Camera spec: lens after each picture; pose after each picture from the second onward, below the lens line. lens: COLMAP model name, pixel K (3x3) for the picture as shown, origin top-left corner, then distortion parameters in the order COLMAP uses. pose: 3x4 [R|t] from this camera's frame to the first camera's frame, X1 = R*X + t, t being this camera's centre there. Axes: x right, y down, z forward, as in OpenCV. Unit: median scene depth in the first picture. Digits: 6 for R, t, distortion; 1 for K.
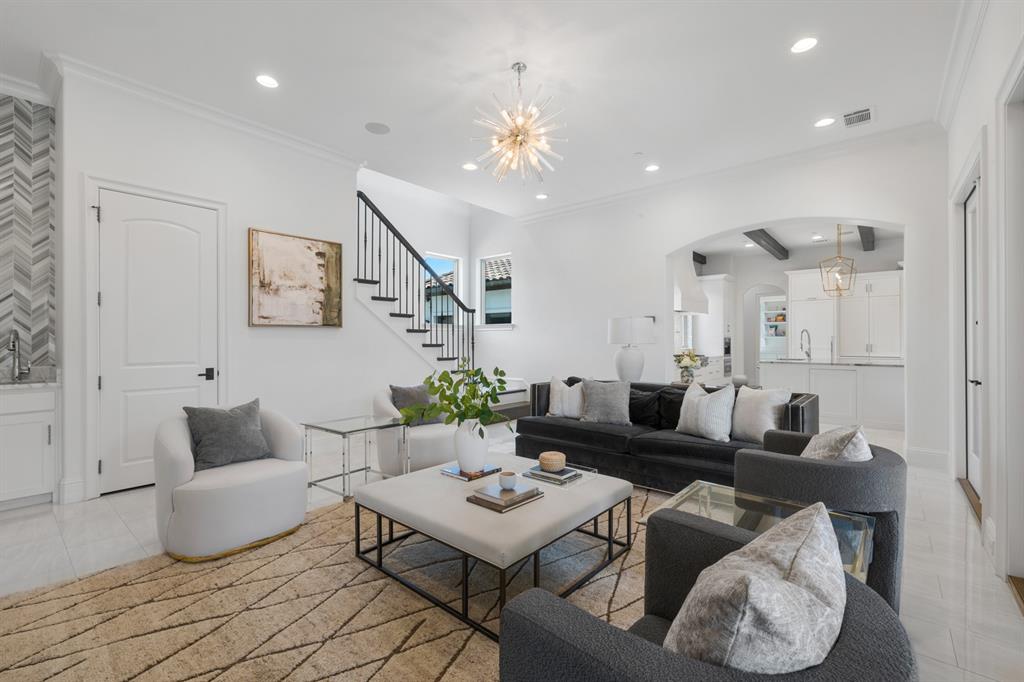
lens RADIAL K [[440.2, 0, 510.2], [0, 440.2, 342.5], [0, 0, 1]] dist [0.004216, 0.000040]
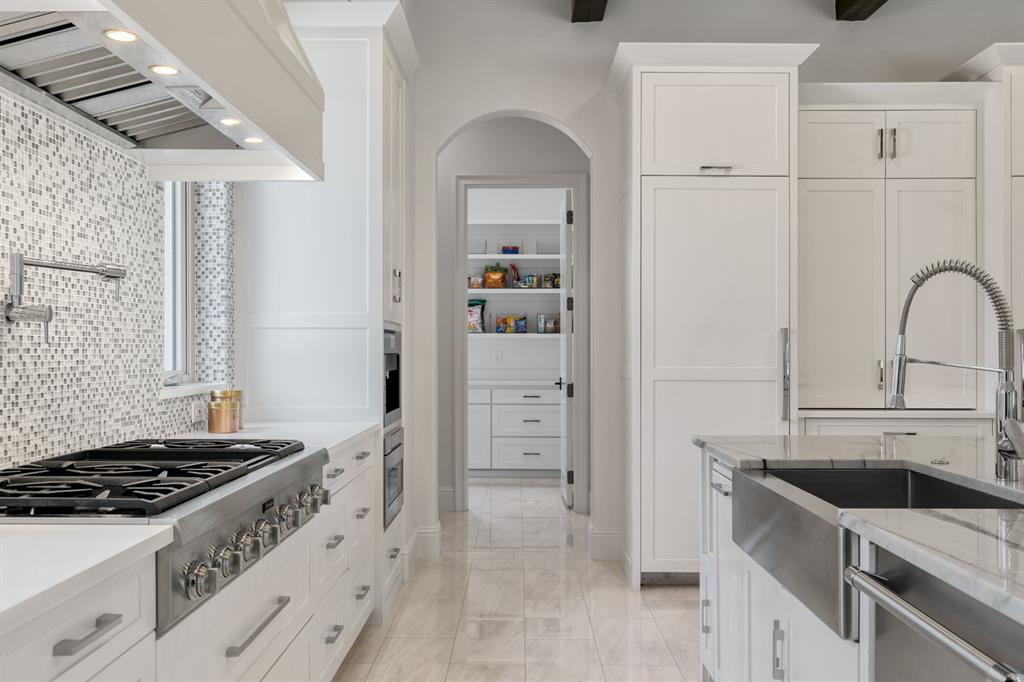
lens RADIAL K [[873.3, 0, 512.0], [0, 873.3, 341.0], [0, 0, 1]] dist [0.010119, 0.011972]
pose [[0.769066, 0.006251, 0.639139, 0.301512], [-0.000469, 0.999957, -0.009215, -0.002533], [-0.639170, 0.006788, 0.769036, 0.713655]]
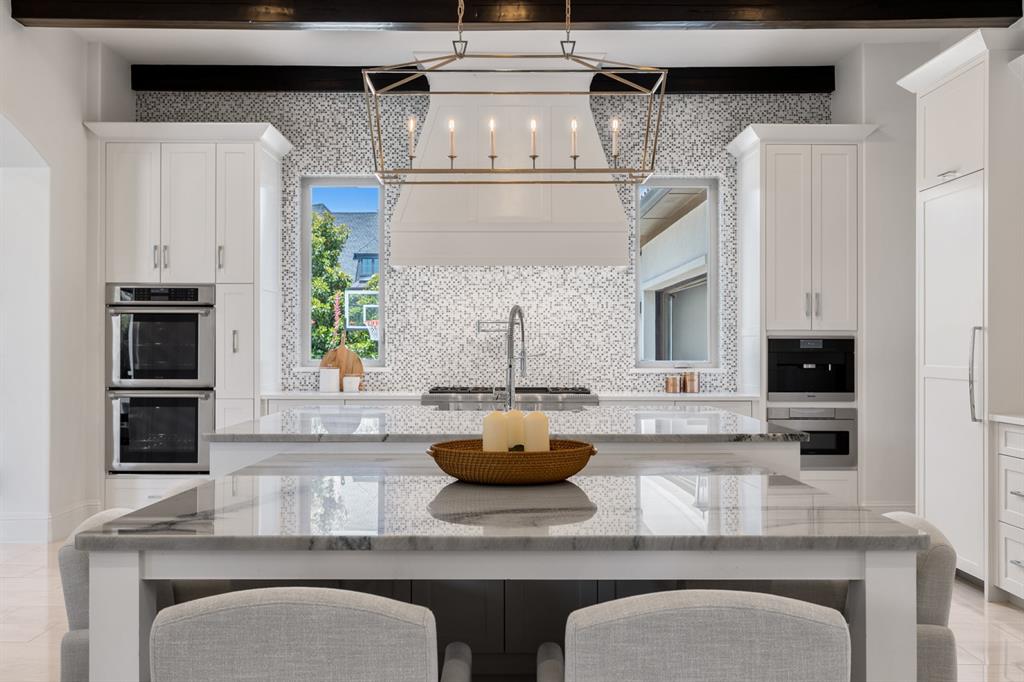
lens RADIAL K [[1004.4, 0, 512.0], [0, 1004.4, 341.0], [0, 0, 1]] dist [-0.003967, 0.003181]
pose [[0.653145, -0.005597, -0.757212, 0.952754], [-0.000024, 0.999973, -0.007412, -0.003029], [0.757233, 0.004859, 0.653127, 0.457672]]
